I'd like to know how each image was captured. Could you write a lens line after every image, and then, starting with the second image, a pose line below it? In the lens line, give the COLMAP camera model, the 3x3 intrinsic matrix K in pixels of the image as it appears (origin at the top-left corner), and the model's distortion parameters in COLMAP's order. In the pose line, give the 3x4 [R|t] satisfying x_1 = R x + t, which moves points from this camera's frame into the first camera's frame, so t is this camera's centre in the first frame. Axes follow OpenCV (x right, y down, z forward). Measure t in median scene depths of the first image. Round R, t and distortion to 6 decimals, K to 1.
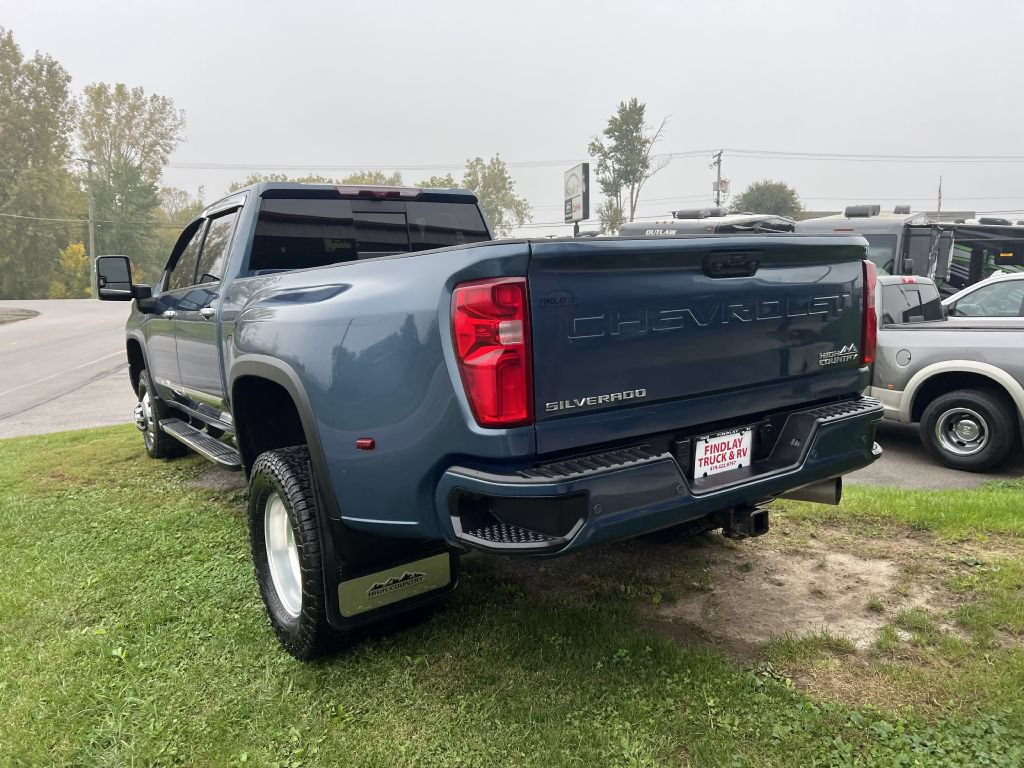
lens RADIAL K [[760.1, 0, 534.5], [0, 760.1, 386.5], [0, 0, 1]] dist [0.056162, -0.056783]
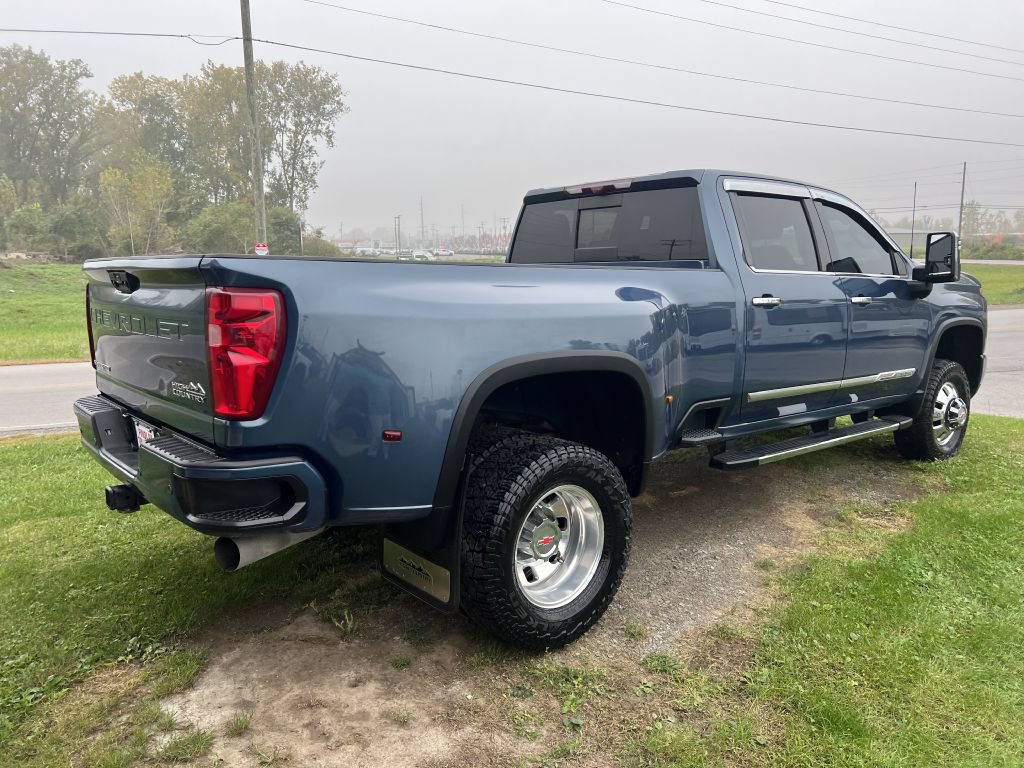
lens RADIAL K [[775.6, 0, 513.0], [0, 775.6, 395.5], [0, 0, 1]] dist [0.055977, -0.064285]
pose [[0.082910, 0.198795, -0.976528, 0.921682], [-0.139936, 0.972515, 0.186097, -0.180509], [0.986683, 0.121222, 0.108450, 0.896208]]
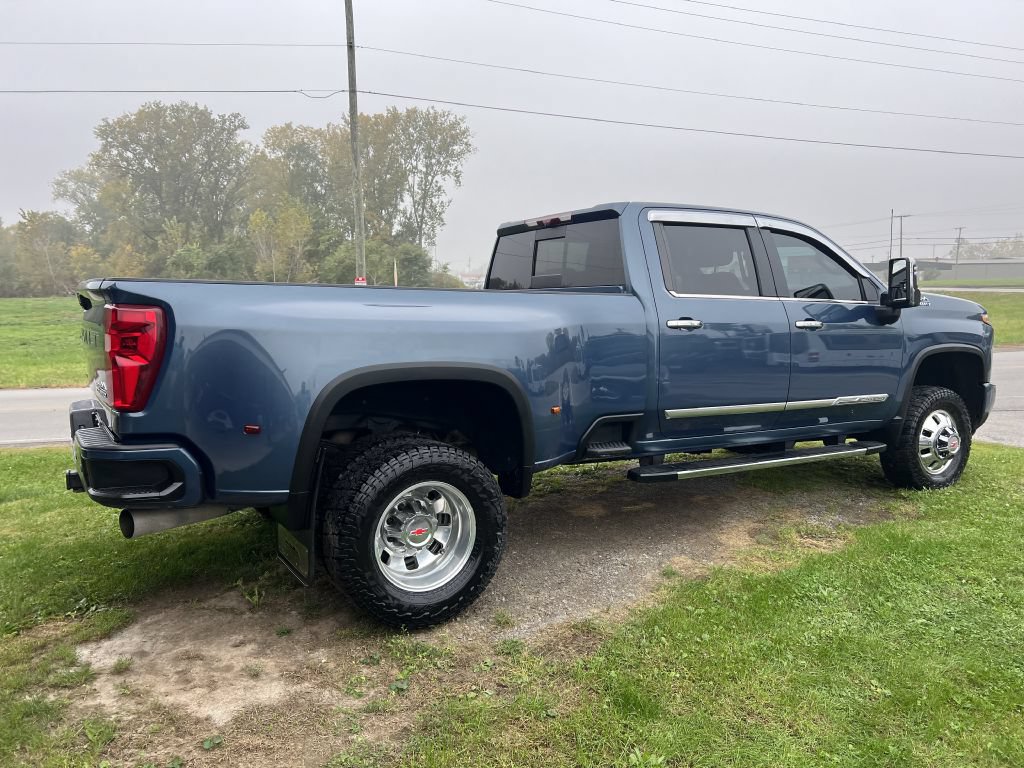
lens RADIAL K [[779.1, 0, 519.1], [0, 779.1, 386.5], [0, 0, 1]] dist [0.054967, -0.060866]
pose [[-0.074331, 0.146399, -0.986429, 1.024846], [-0.132813, 0.978900, 0.155289, -0.209088], [0.988350, 0.142554, -0.053319, 1.159691]]
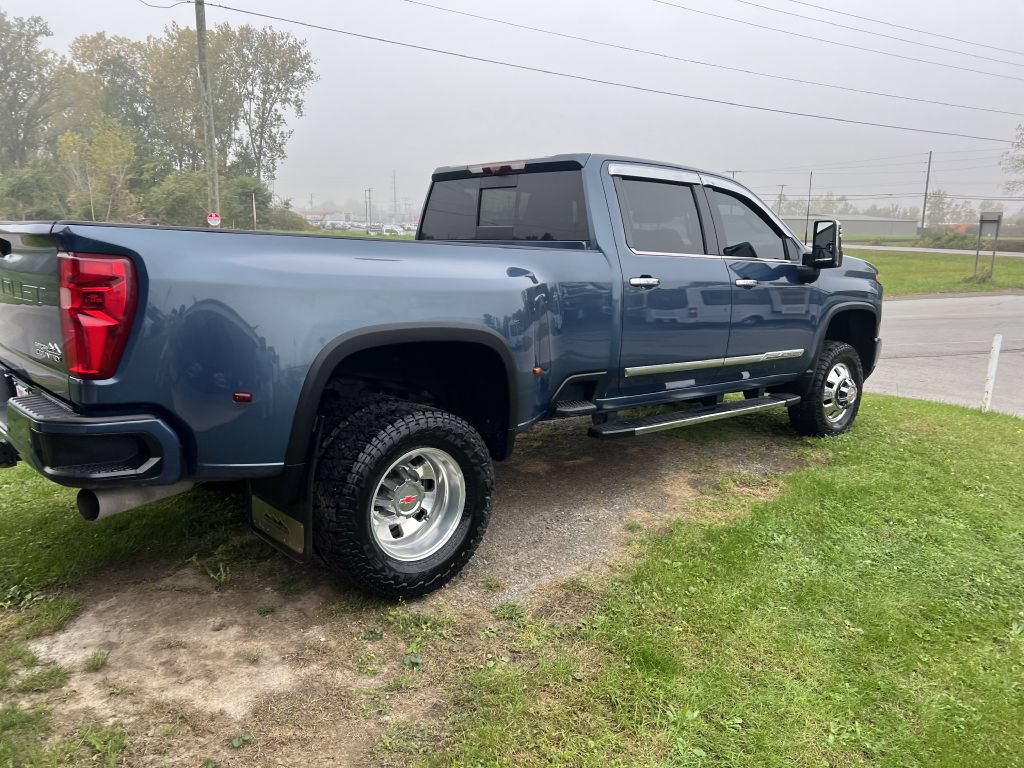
lens RADIAL K [[774.8, 0, 515.8], [0, 774.8, 401.3], [0, 0, 1]] dist [0.056963, -0.062012]
pose [[0.116044, 0.234473, -0.965171, 0.986413], [-0.164919, 0.962796, 0.214068, -0.197891], [0.979457, 0.134334, 0.150396, 1.001954]]
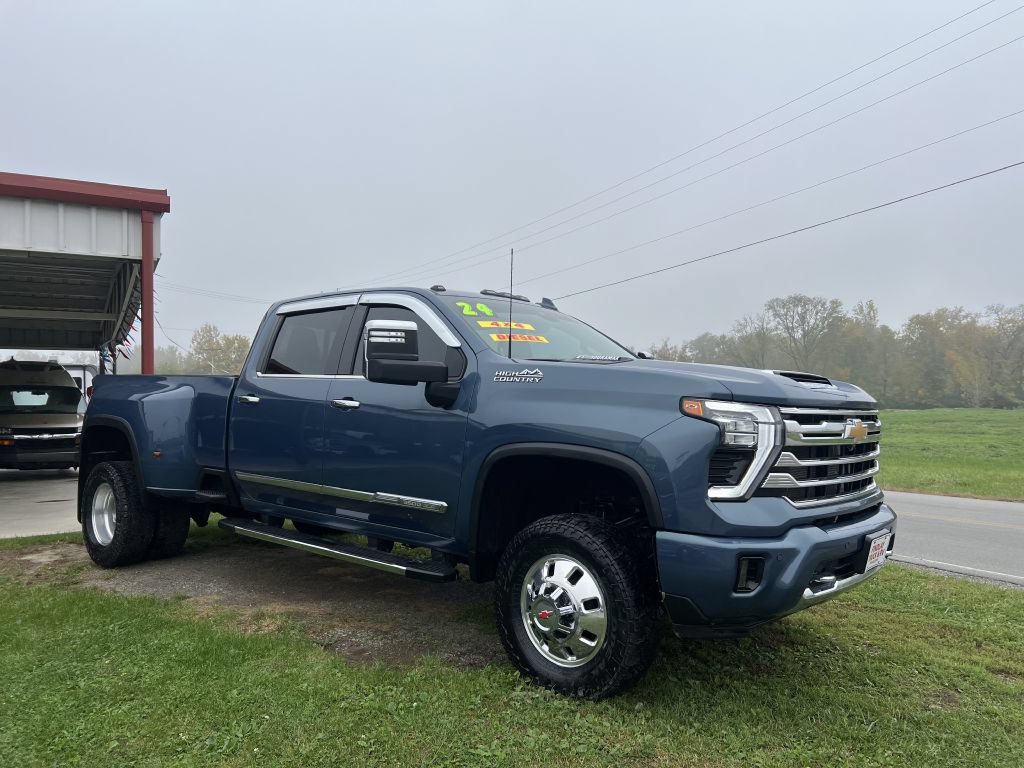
lens RADIAL K [[774.8, 0, 515.8], [0, 774.8, 401.3], [0, 0, 1]] dist [0.056963, -0.062012]
pose [[-0.971853, 0.022563, -0.234504, -0.192536], [-0.010253, 0.990409, 0.137786, -0.331073], [0.235364, 0.136313, -0.962301, 2.629890]]
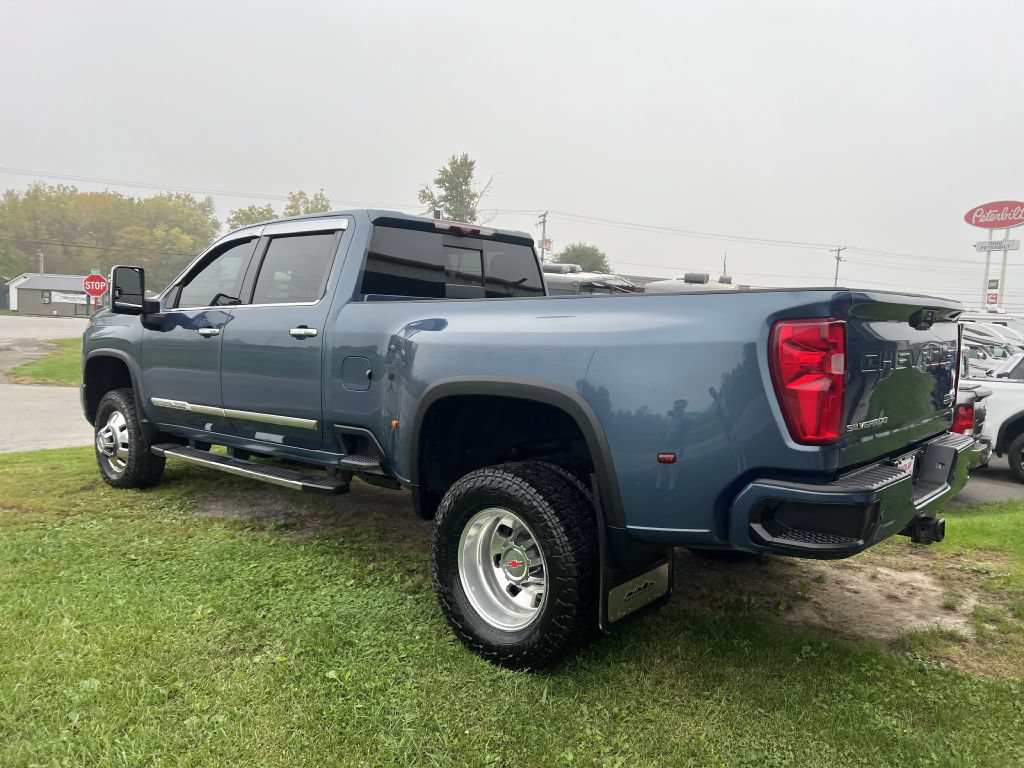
lens RADIAL K [[752.5, 0, 548.6], [0, 752.5, 372.4], [0, 0, 1]] dist [0.055399, -0.059789]
pose [[0.963708, 0.046482, 0.262882, -0.392684], [-0.026126, 0.996419, -0.080410, 0.024739], [-0.265678, 0.070624, 0.961472, -0.013825]]
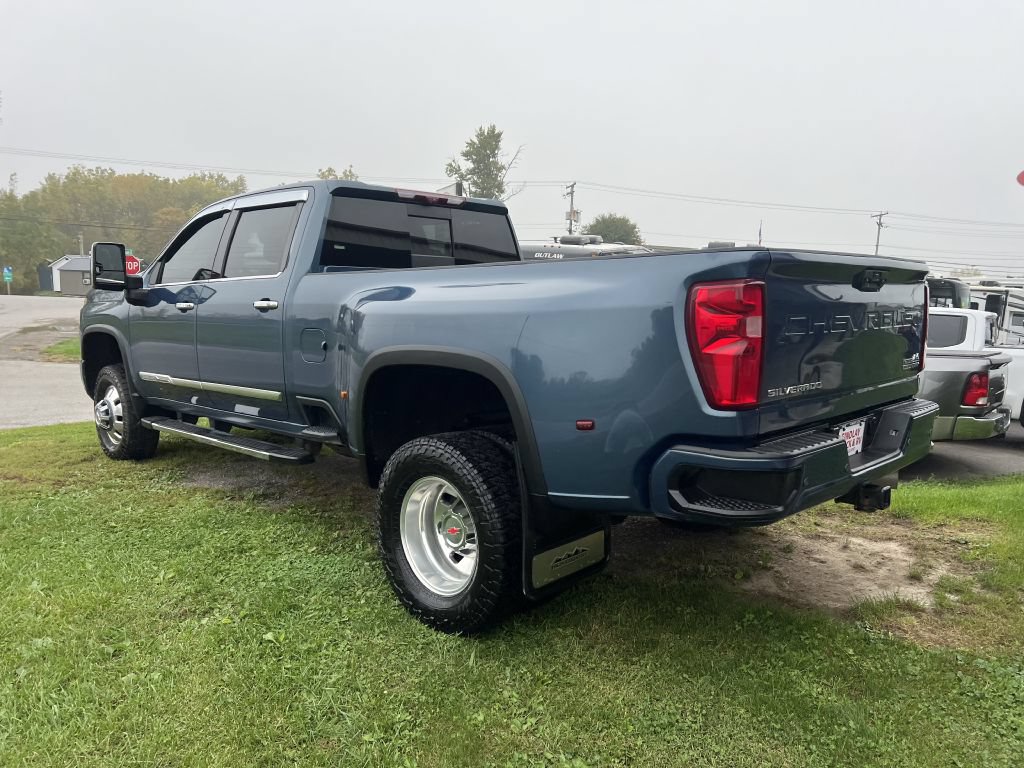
lens RADIAL K [[753.9, 0, 535.4], [0, 753.9, 385.9], [0, 0, 1]] dist [0.059025, -0.065451]
pose [[0.978373, 0.024955, 0.205338, -0.297184], [-0.019749, 0.999430, -0.027364, 0.028522], [-0.205904, 0.022717, 0.978309, -0.031437]]
